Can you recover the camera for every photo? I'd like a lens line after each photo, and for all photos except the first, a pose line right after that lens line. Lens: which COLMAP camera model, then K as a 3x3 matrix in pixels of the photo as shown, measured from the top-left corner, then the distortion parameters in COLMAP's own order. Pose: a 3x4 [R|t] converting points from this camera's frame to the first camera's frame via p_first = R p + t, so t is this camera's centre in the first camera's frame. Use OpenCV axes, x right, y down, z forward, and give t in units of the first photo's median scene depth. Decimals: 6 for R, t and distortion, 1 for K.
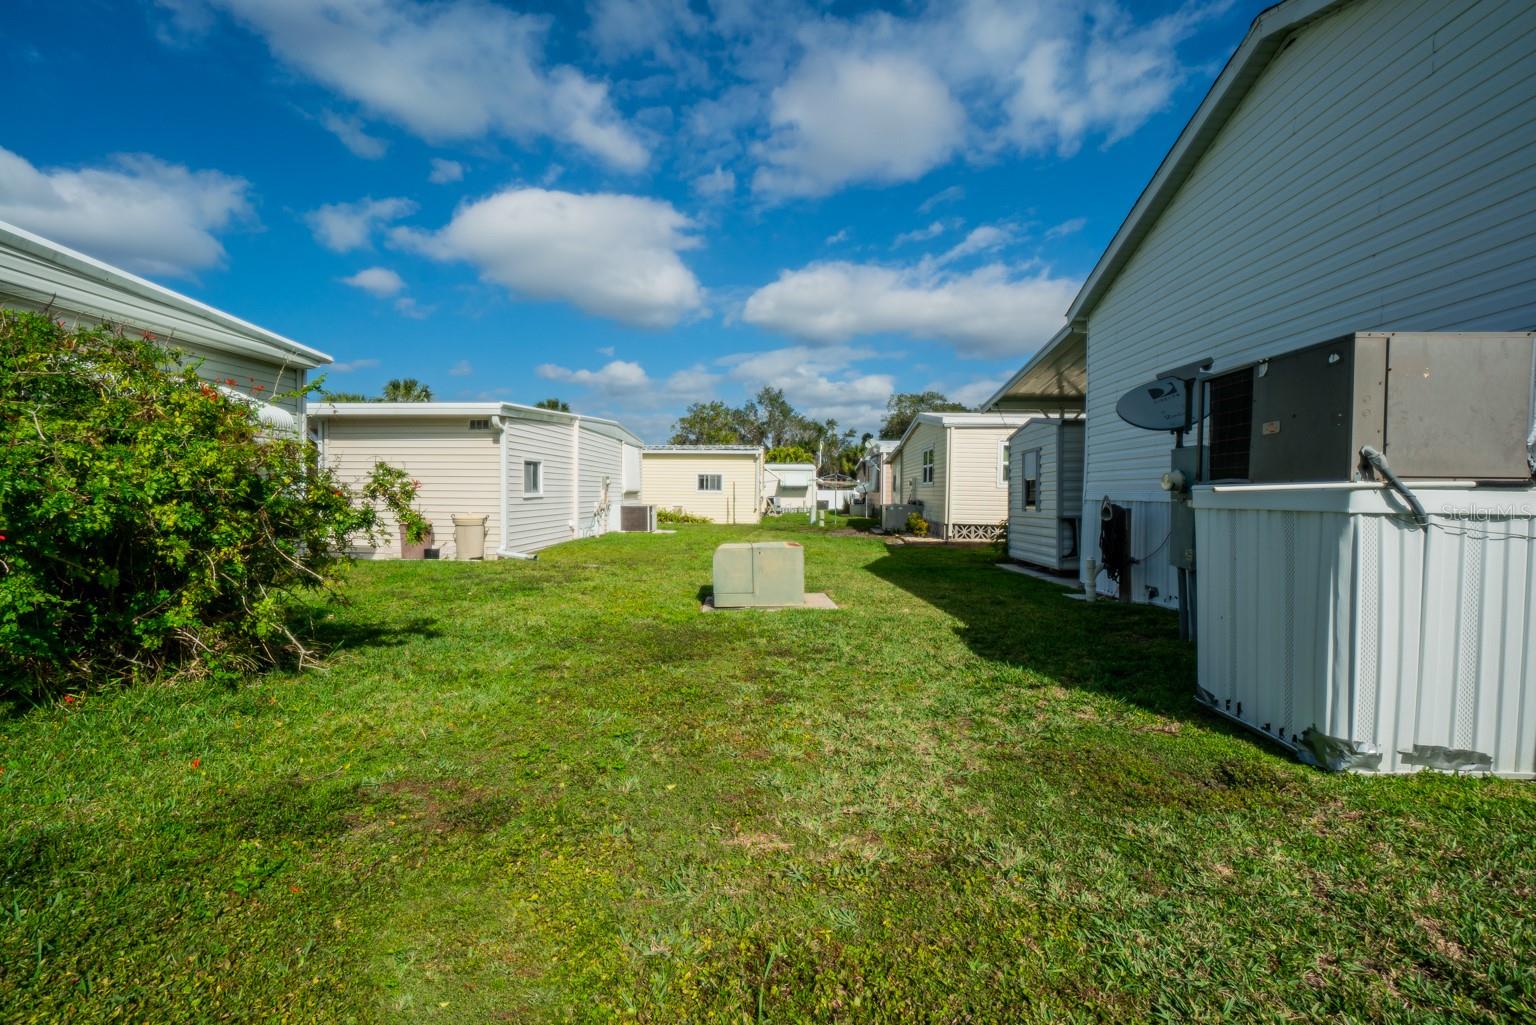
lens RADIAL K [[688.0, 0, 791.9], [0, 688.0, 523.0], [0, 0, 1]] dist [0.001129, 0.000196]
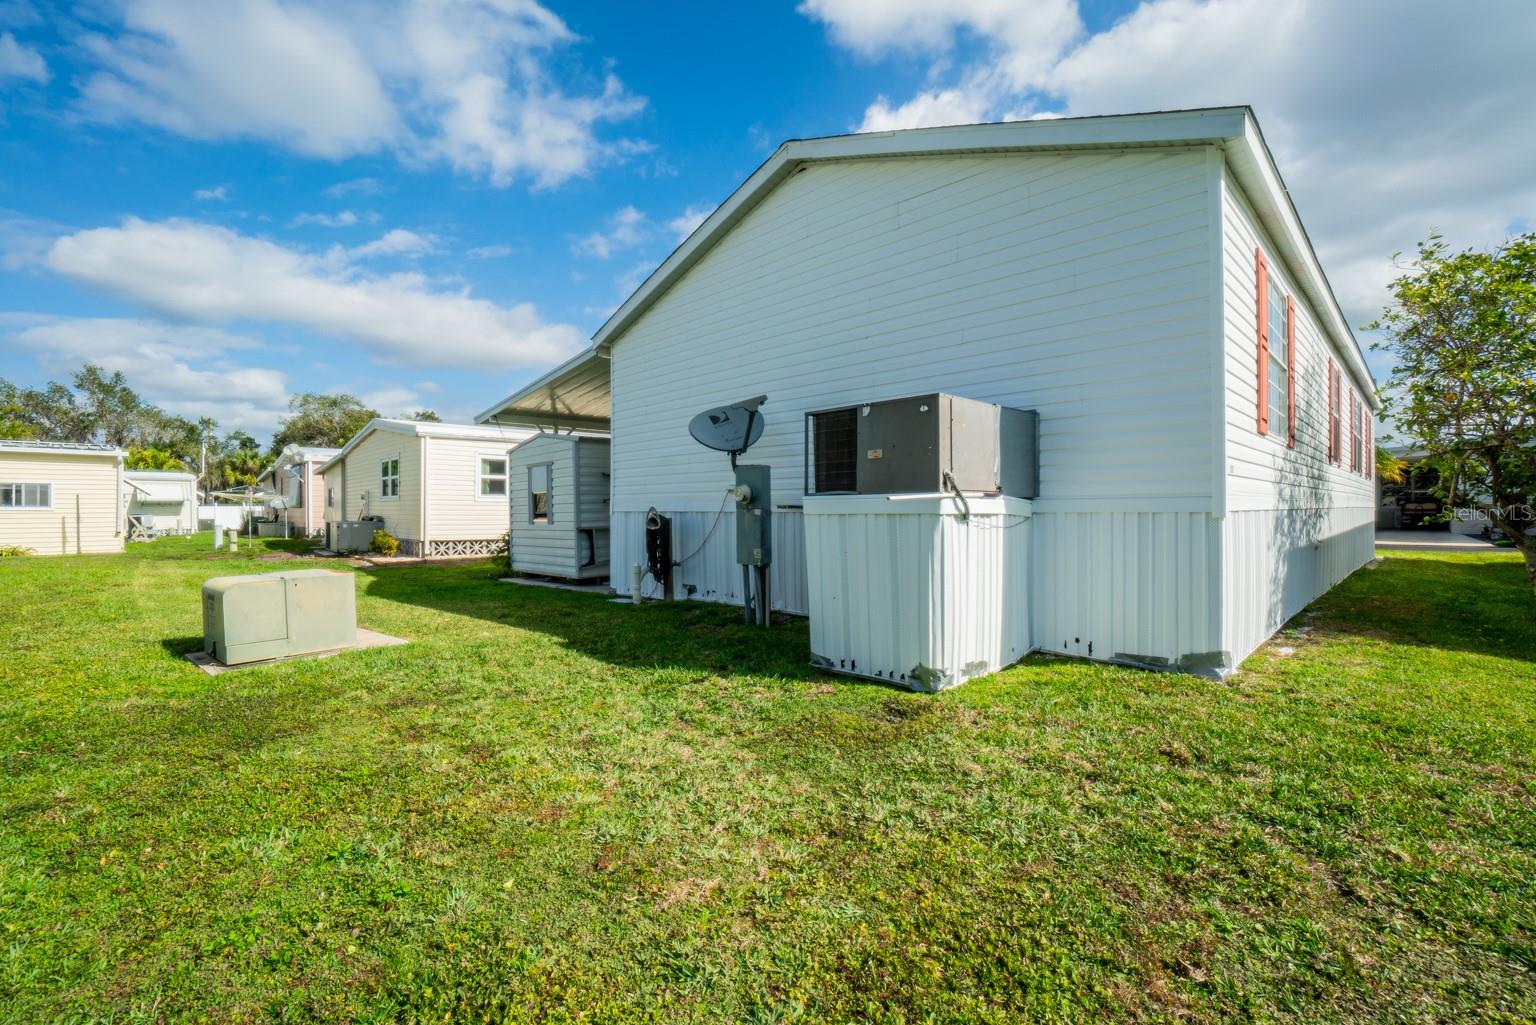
lens RADIAL K [[679.5, 0, 758.1], [0, 679.5, 514.5], [0, 0, 1]] dist [-0.065333, 0.023551]
pose [[0.701619, -0.015248, 0.712389, -0.101312], [0.039281, 0.999078, -0.017303, -0.000848], [-0.711468, 0.040123, 0.701572, 0.052617]]
